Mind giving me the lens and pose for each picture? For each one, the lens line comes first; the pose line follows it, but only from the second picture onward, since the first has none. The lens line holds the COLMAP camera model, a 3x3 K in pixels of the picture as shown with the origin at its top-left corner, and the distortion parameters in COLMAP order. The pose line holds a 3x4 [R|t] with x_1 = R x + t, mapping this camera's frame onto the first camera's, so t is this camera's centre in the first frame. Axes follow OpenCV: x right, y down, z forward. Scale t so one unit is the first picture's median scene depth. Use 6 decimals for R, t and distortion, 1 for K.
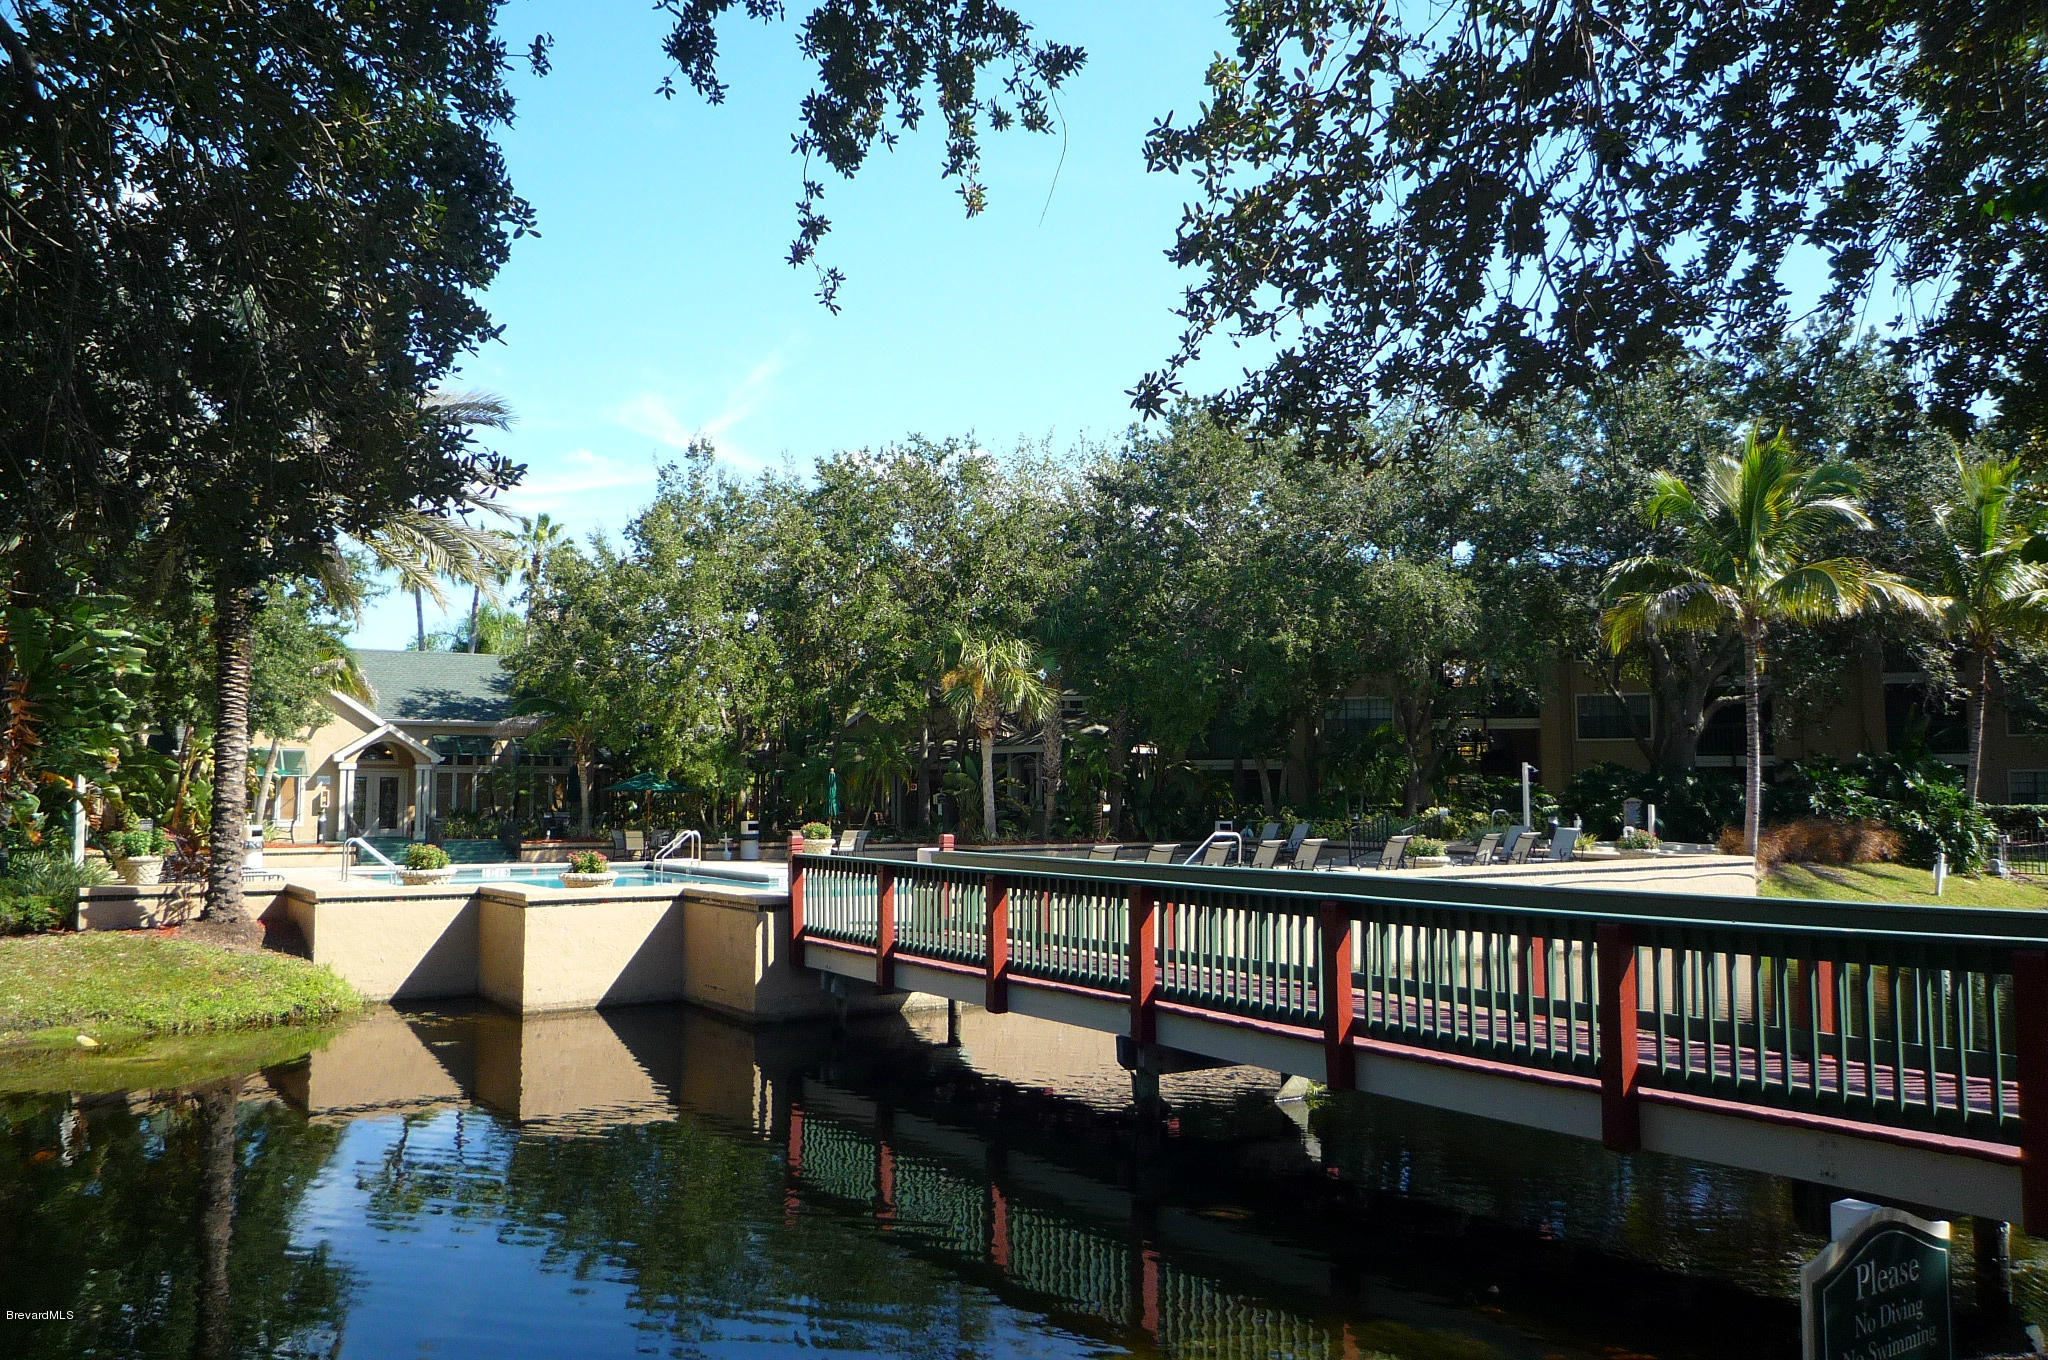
lens RADIAL K [[1525.3, 0, 1011.7], [0, 1525.3, 663.2], [0, 0, 1]] dist [0.004367, -0.040622]
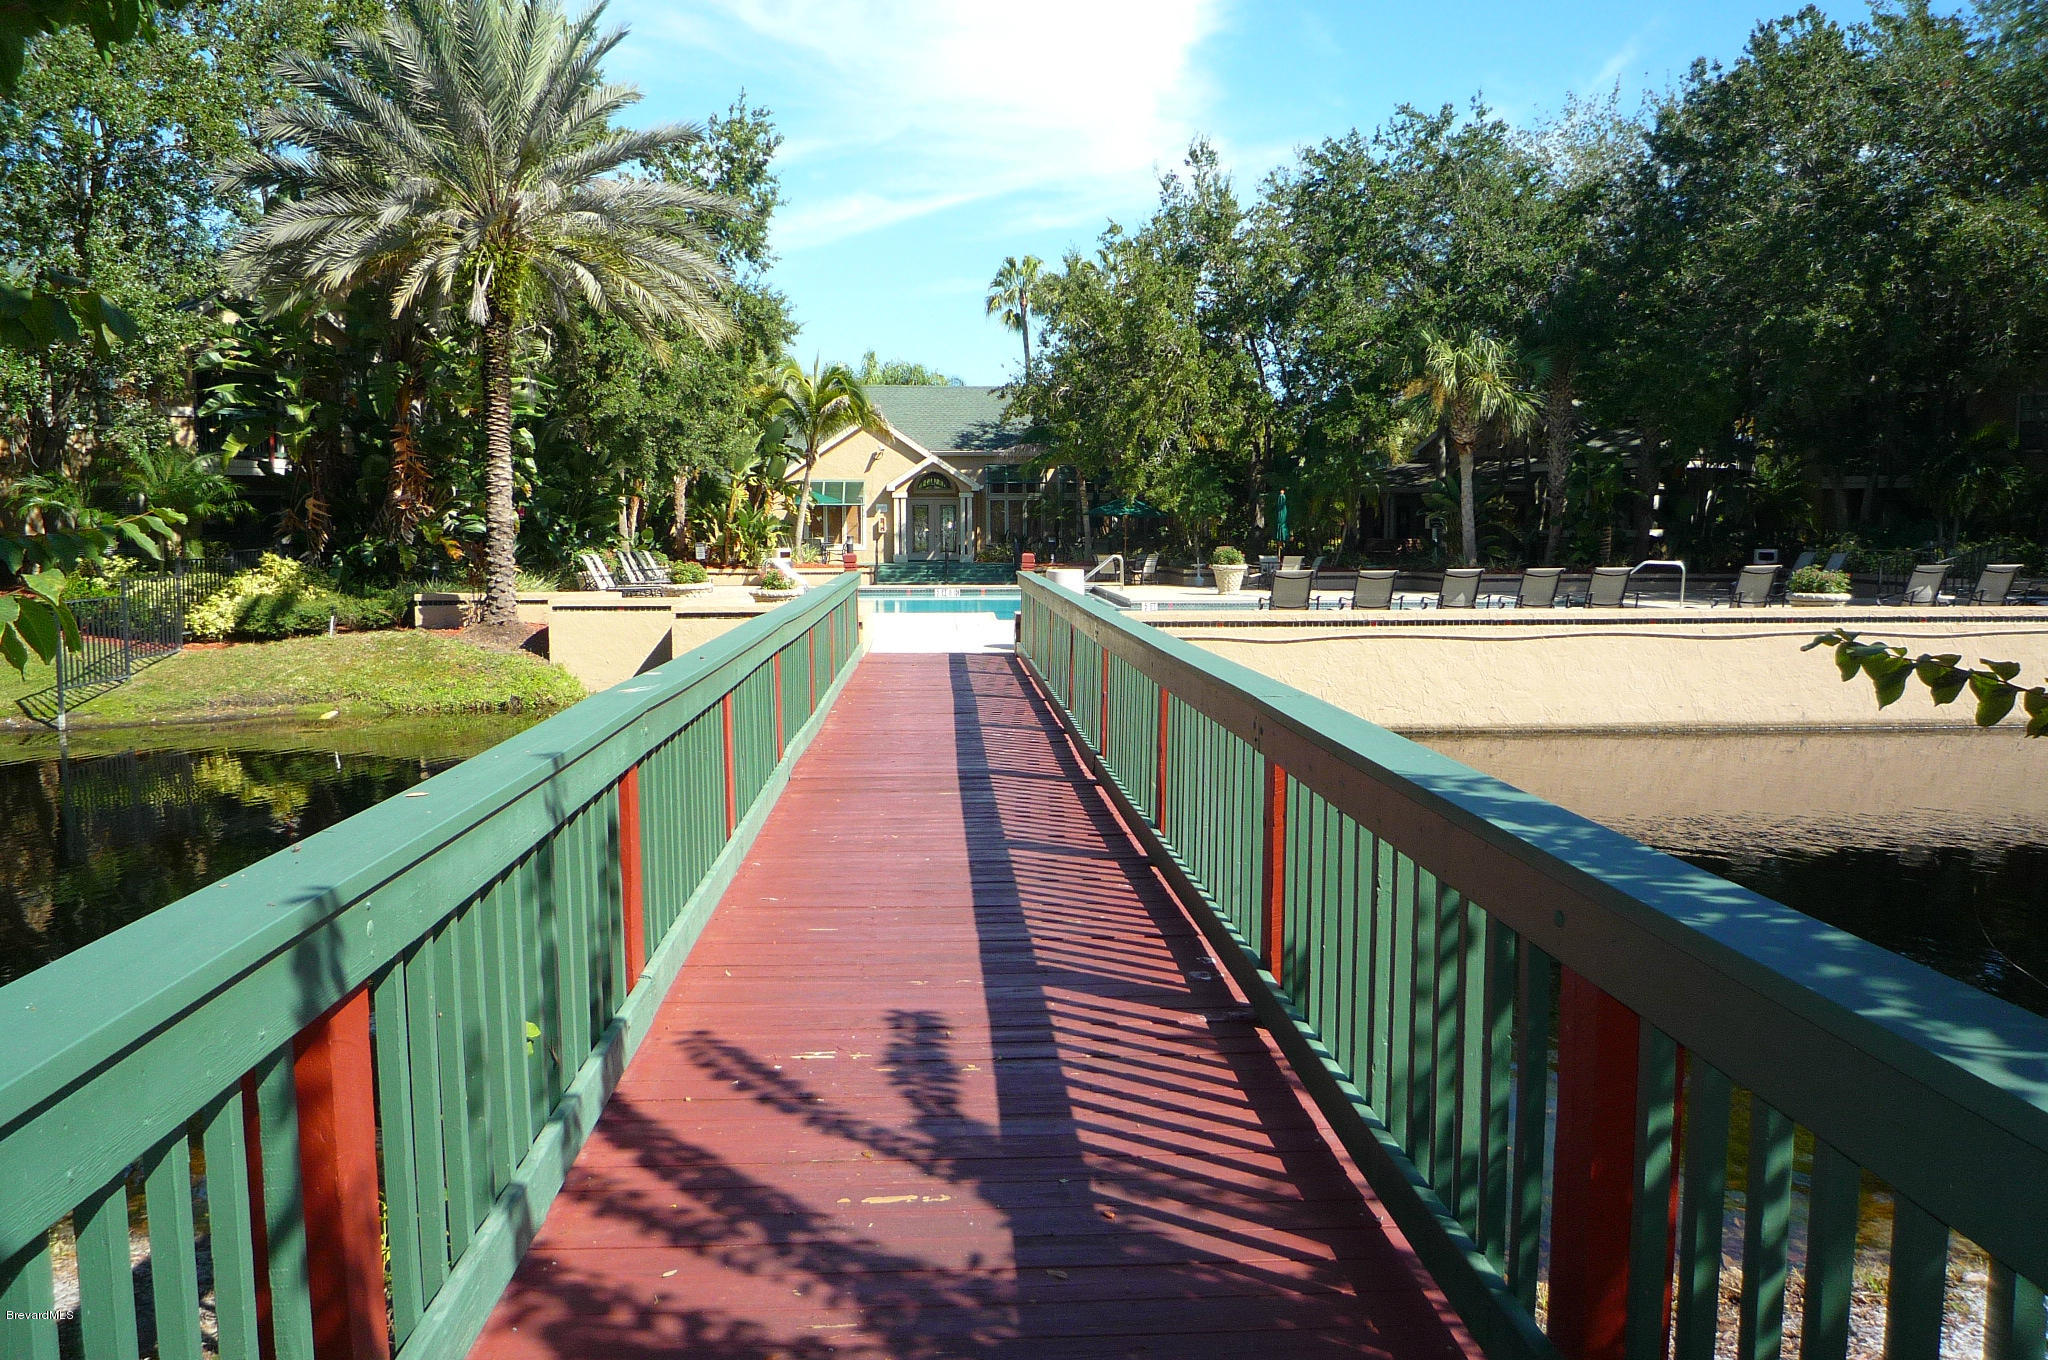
lens RADIAL K [[1525.3, 0, 1009.0], [0, 1525.3, 673.3], [0, 0, 1]] dist [0.004367, -0.040622]
pose [[0.868038, 0.045811, -0.494380, 0.201207], [0.044622, 0.984507, 0.169575, 0.012600], [0.494489, -0.169257, 0.852545, 0.093128]]
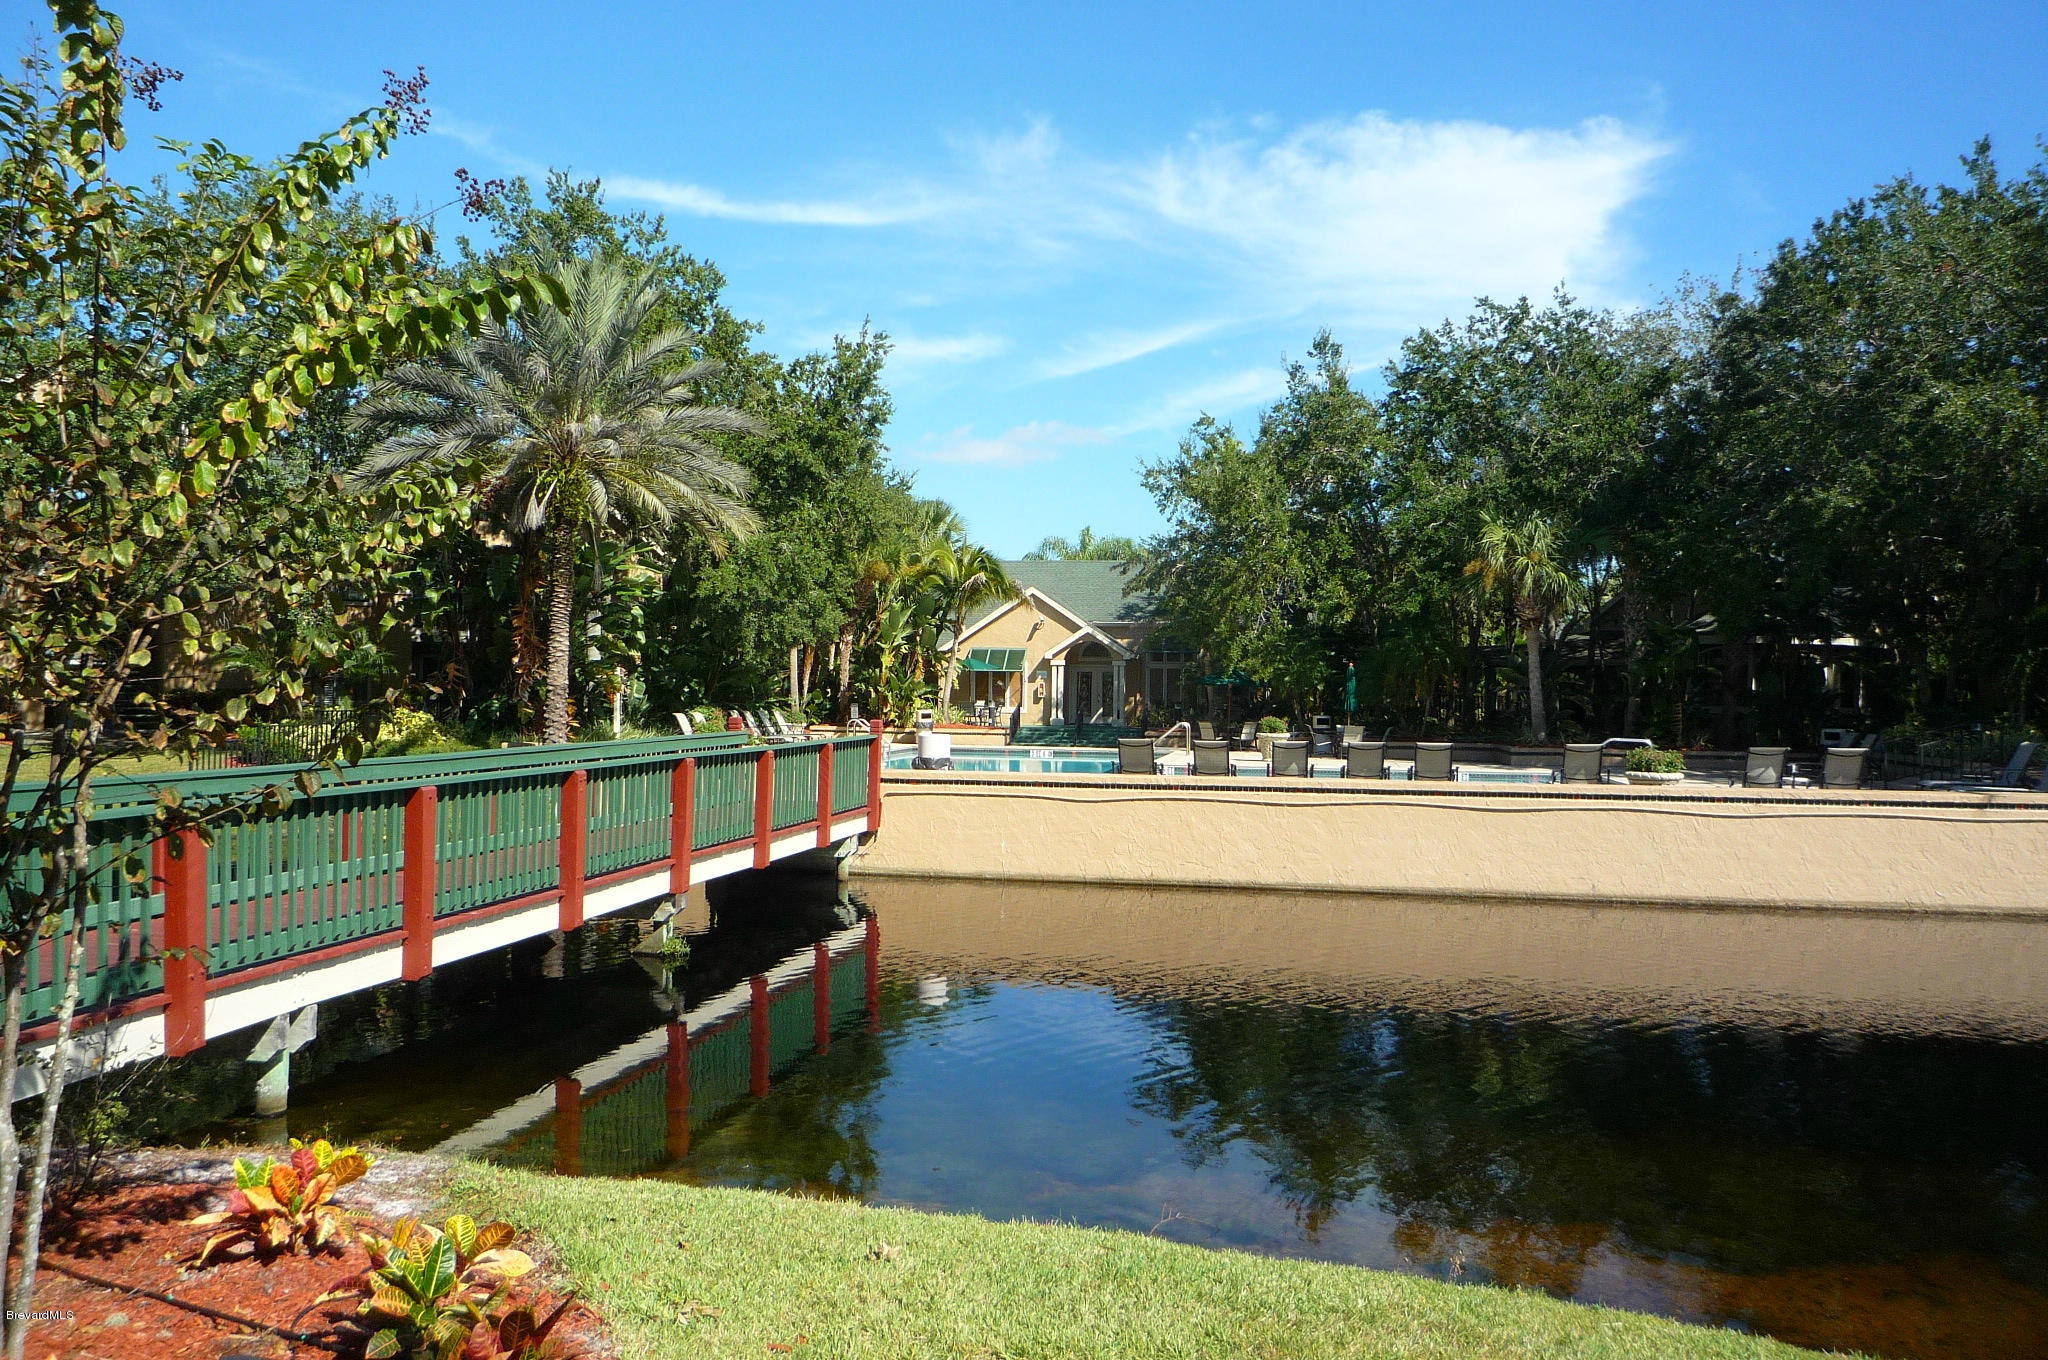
lens RADIAL K [[1525.3, 0, 1001.6], [0, 1525.3, 686.5], [0, 0, 1]] dist [0.004367, -0.040622]
pose [[0.725755, 0.009381, -0.687889, 0.384814], [0.046373, 0.996966, 0.062521, 0.011441], [0.686388, -0.077274, 0.723118, 0.130710]]
